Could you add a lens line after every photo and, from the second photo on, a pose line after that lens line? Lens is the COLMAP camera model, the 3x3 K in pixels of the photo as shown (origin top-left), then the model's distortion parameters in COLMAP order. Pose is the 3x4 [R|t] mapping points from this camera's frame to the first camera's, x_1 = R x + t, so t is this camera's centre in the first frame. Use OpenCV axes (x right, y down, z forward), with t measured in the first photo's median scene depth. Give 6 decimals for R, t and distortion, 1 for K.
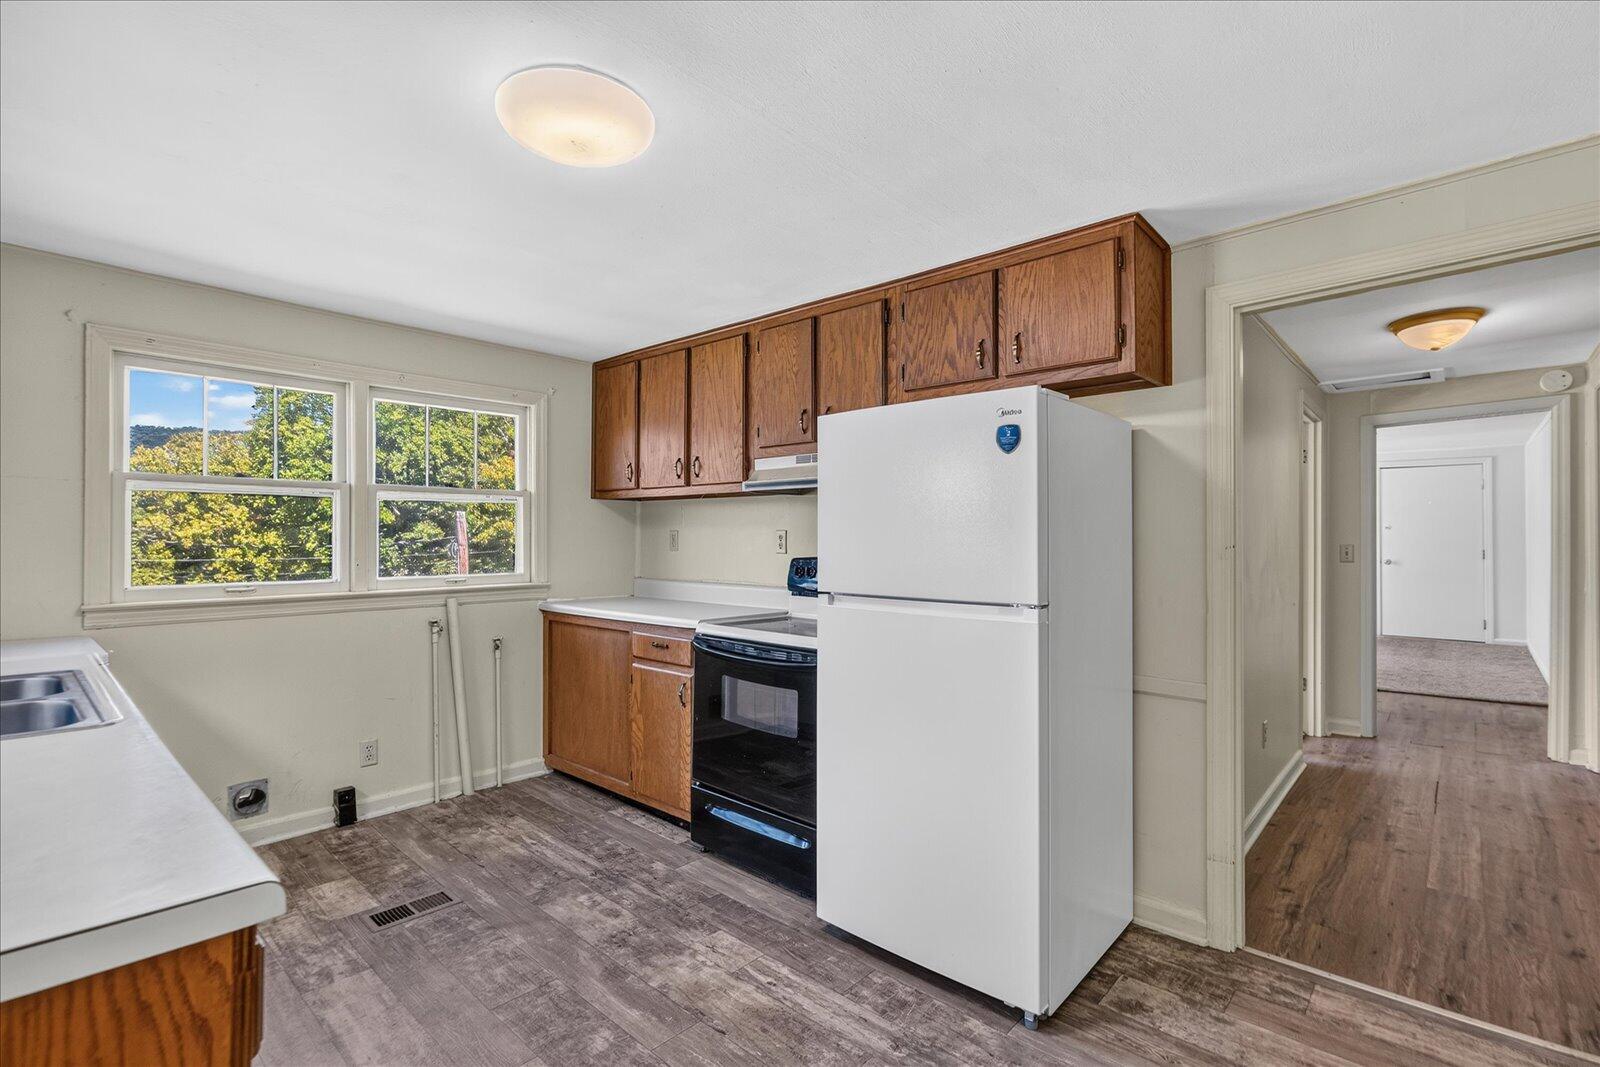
lens RADIAL K [[746.9, 0, 795.0], [0, 746.9, 529.2], [0, 0, 1]] dist [0.004796, 0.000148]
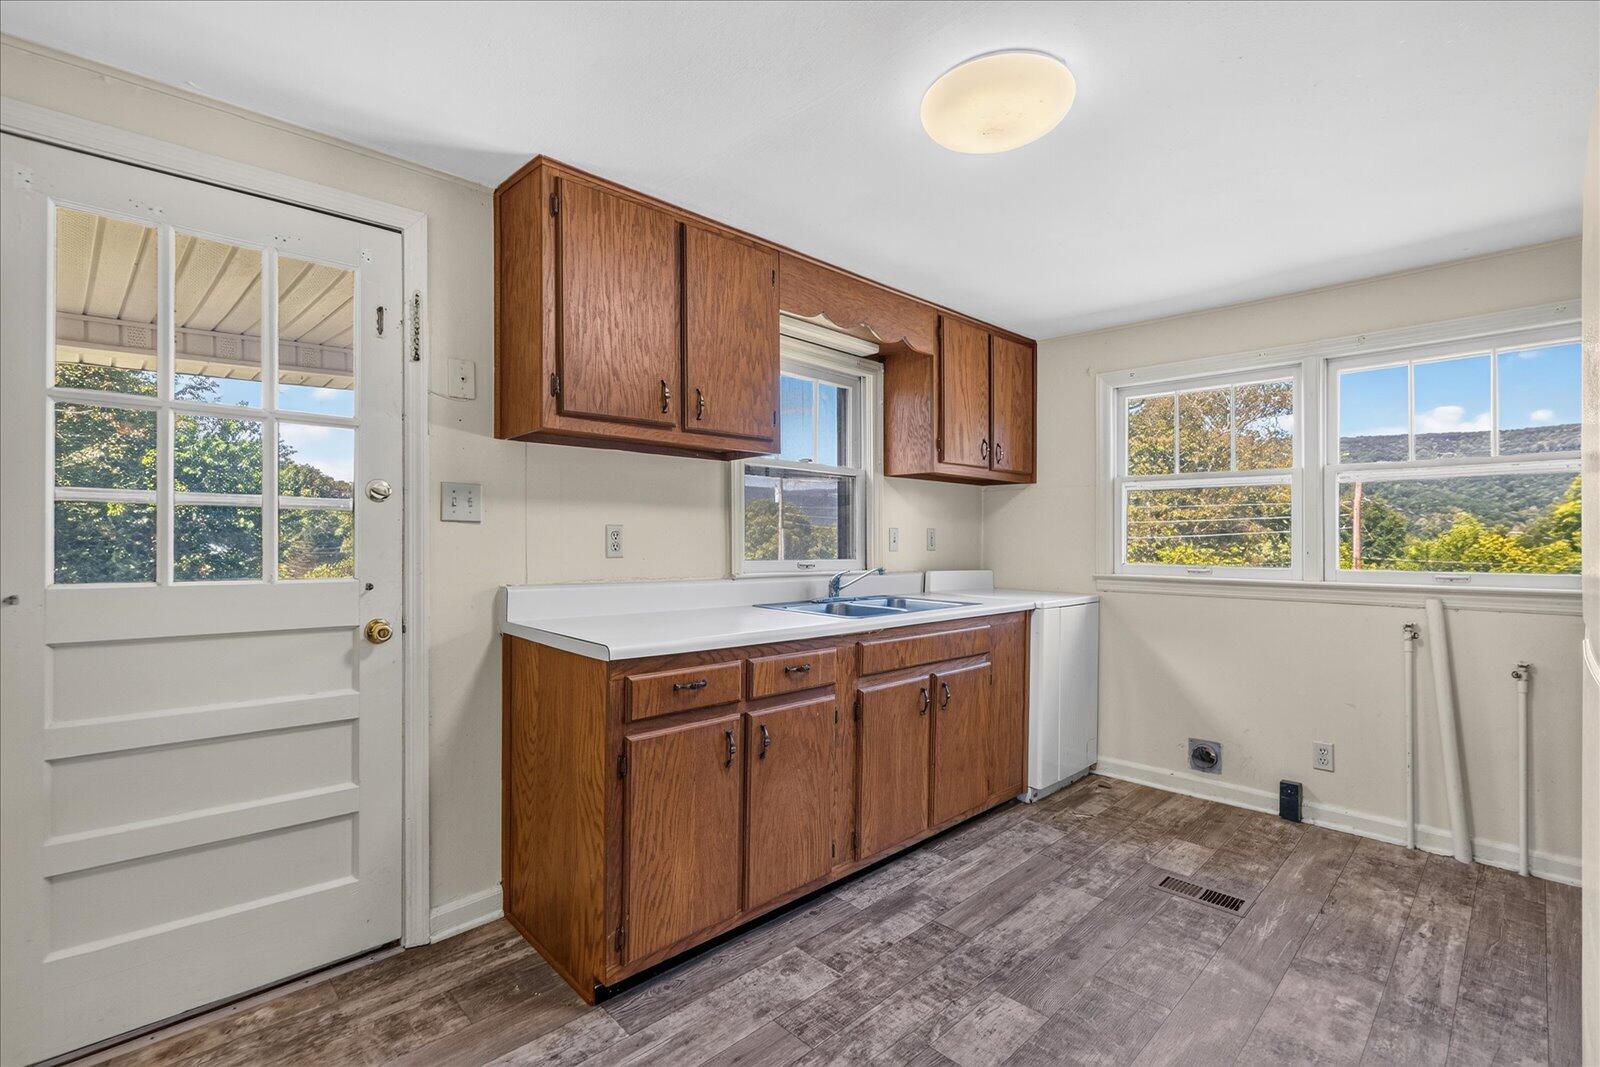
lens RADIAL K [[746.9, 0, 791.7], [0, 746.9, 536.2], [0, 0, 1]] dist [0.004796, 0.000148]
pose [[-0.056418, -0.003923, -0.998400, 0.417077], [0.005620, 0.999975, -0.004247, 0.028979], [0.998391, -0.005851, -0.056394, 0.423255]]
